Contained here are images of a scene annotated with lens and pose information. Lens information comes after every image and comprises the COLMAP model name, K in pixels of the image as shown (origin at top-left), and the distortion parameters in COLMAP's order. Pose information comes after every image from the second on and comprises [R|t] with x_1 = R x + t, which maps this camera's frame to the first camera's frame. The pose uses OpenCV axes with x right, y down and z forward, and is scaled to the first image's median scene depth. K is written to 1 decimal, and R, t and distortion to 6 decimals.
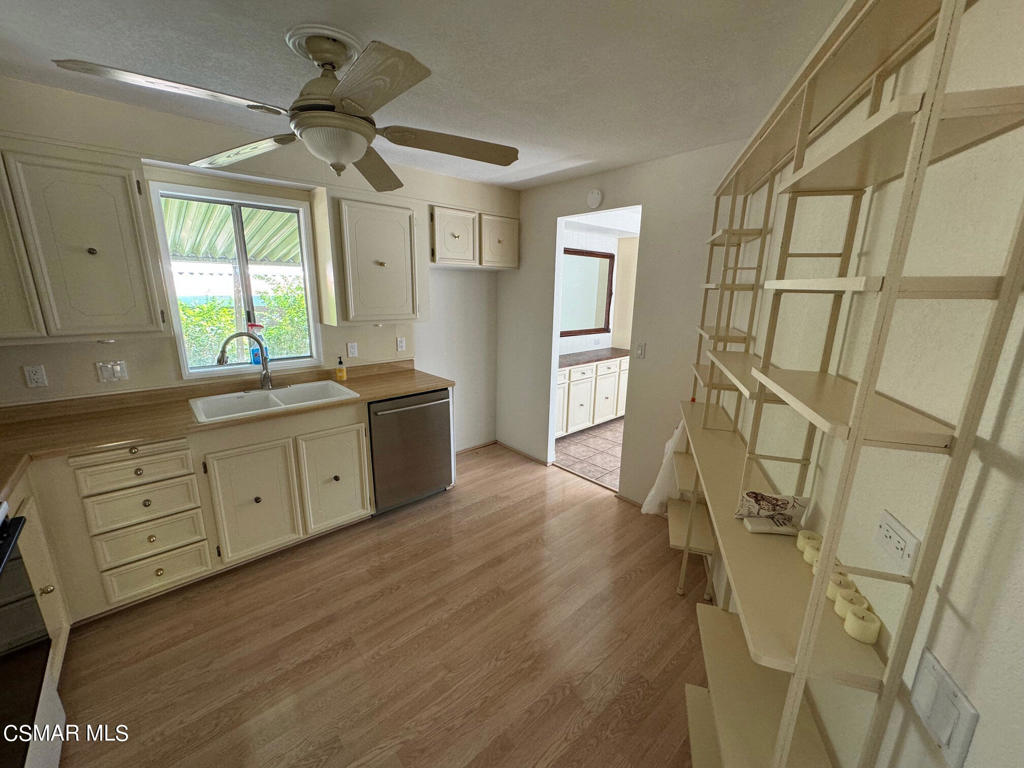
lens RADIAL K [[409.4, 0, 512.3], [0, 409.4, 382.7], [0, 0, 1]] dist [-0.000616, 0.000052]
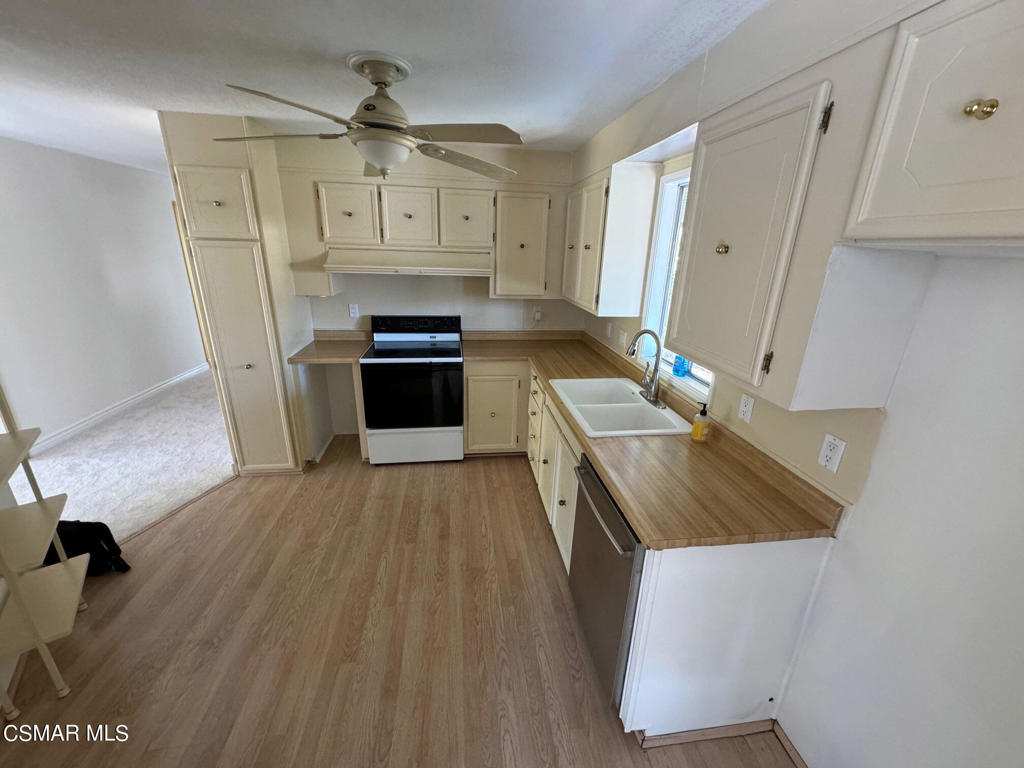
lens RADIAL K [[409.4, 0, 512.9], [0, 409.4, 385.2], [0, 0, 1]] dist [-0.000616, 0.000052]
pose [[-0.561322, 0.240684, -0.791826, 0.236521], [-0.228301, 0.874619, 0.427691, -0.306060], [0.795485, 0.420847, -0.435994, 1.102063]]
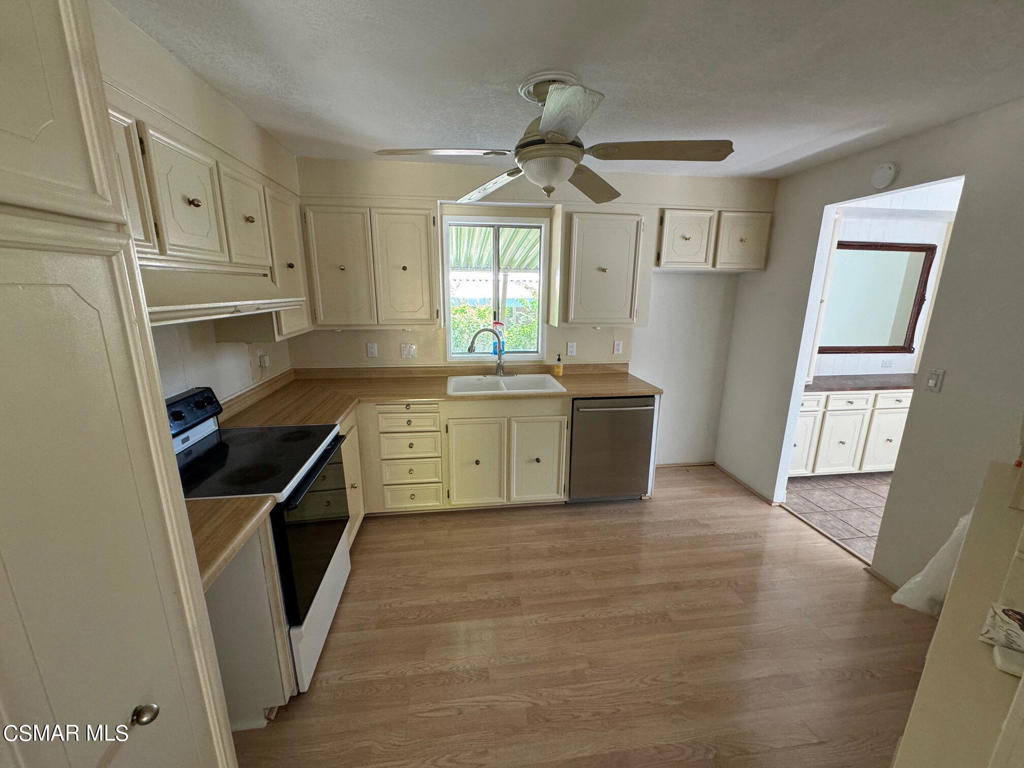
lens RADIAL K [[409.4, 0, 511.5], [0, 409.4, 382.9], [0, 0, 1]] dist [-0.000616, 0.000052]
pose [[0.827195, 0.122057, -0.548499, 0.098700], [-0.125702, 0.991581, 0.031083, -0.005027], [0.547675, 0.043236, 0.835573, 0.001964]]
